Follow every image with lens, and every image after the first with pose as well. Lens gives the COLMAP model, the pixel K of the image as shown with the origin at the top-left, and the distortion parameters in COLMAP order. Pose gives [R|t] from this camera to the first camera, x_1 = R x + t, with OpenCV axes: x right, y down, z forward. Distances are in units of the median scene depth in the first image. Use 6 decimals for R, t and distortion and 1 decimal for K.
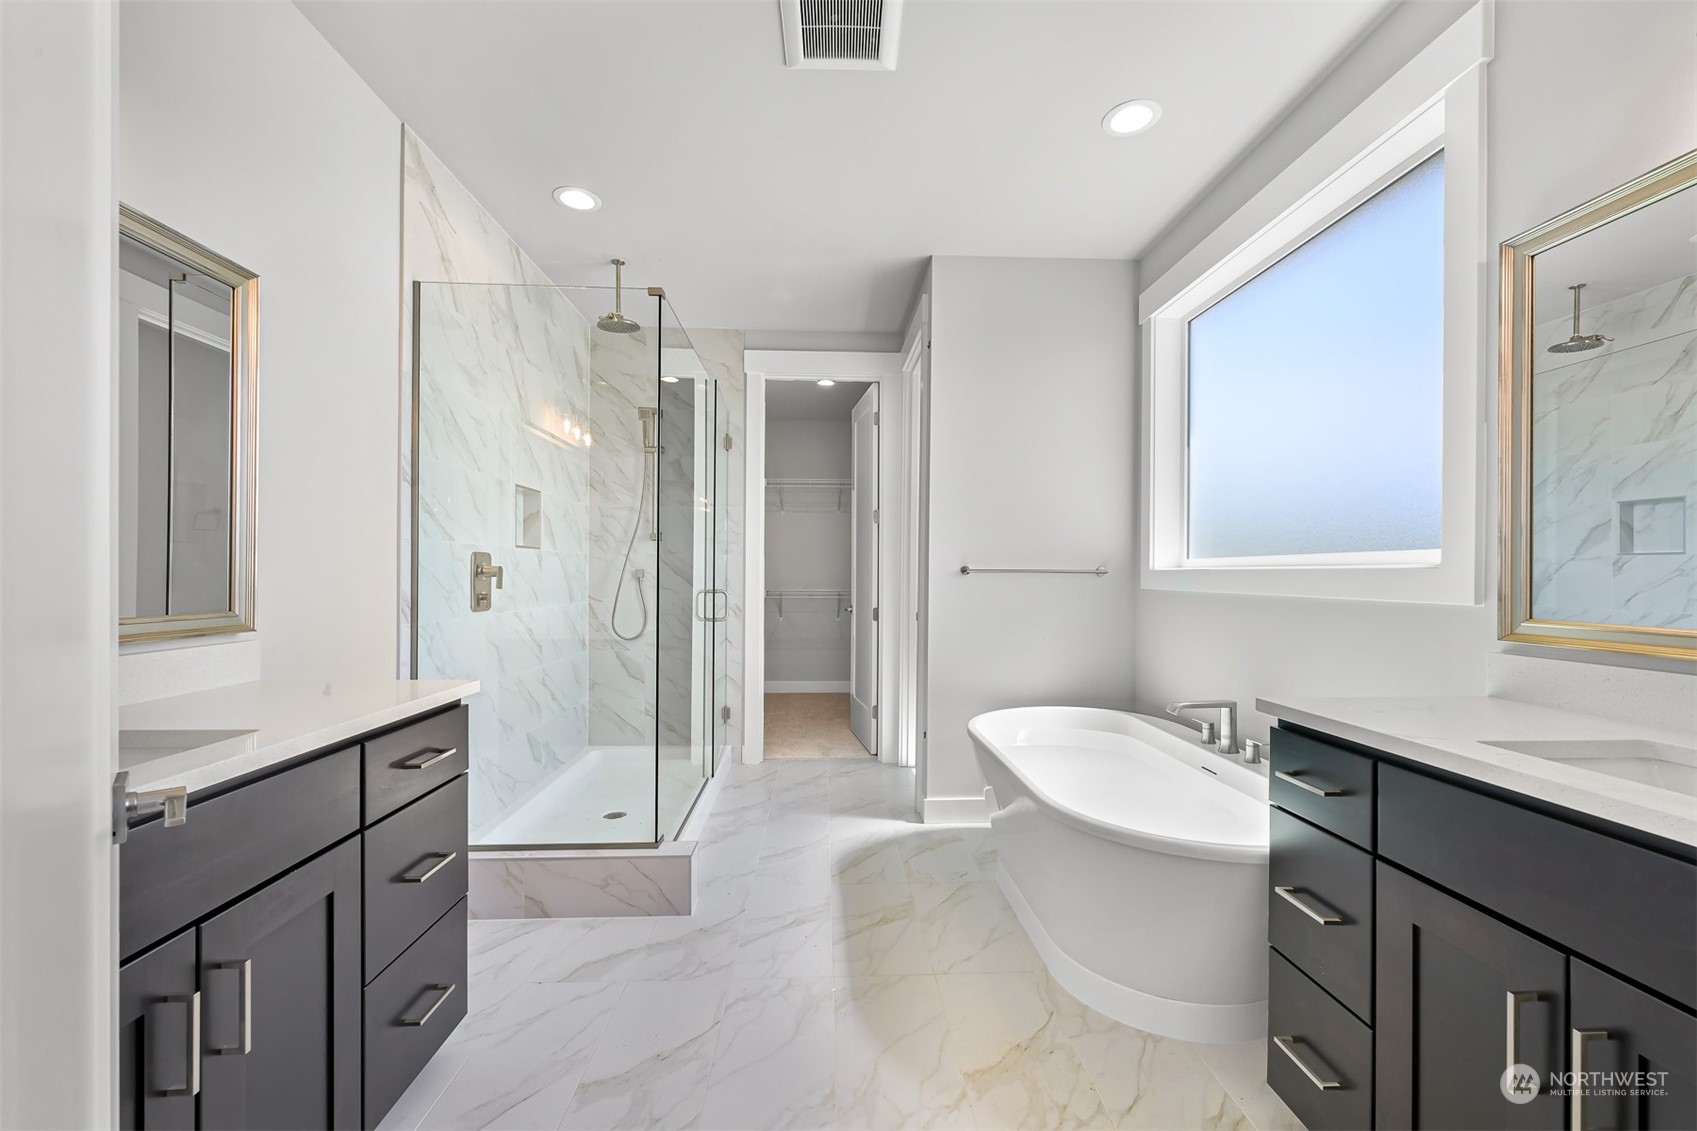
lens RADIAL K [[664.0, 0, 847.4], [0, 664.0, 570.9], [0, 0, 1]] dist [-0.003008, 0.001032]
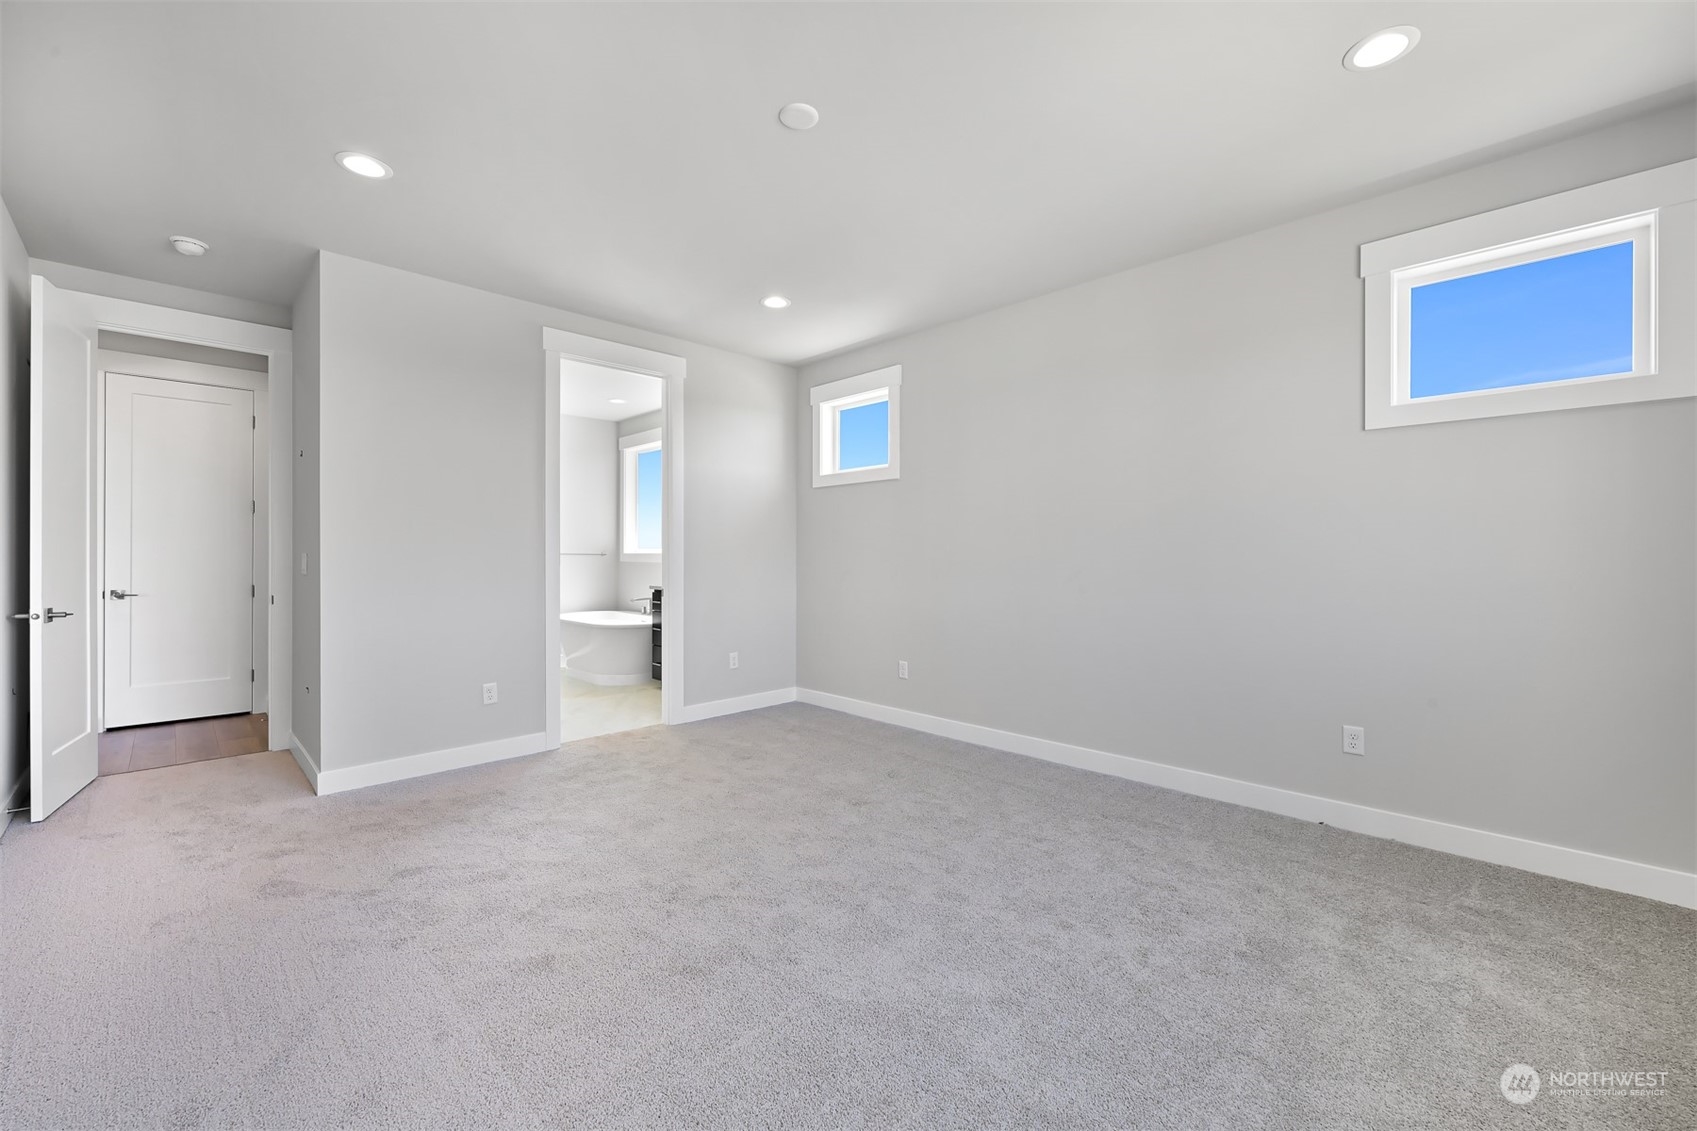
lens RADIAL K [[664.0, 0, 848.8], [0, 664.0, 560.3], [0, 0, 1]] dist [-0.003008, 0.001032]
pose [[0.728657, -0.004055, 0.684867, -0.613202], [0.000425, 0.999985, 0.005468, 0.010870], [-0.684879, -0.003694, 0.728648, -1.346672]]
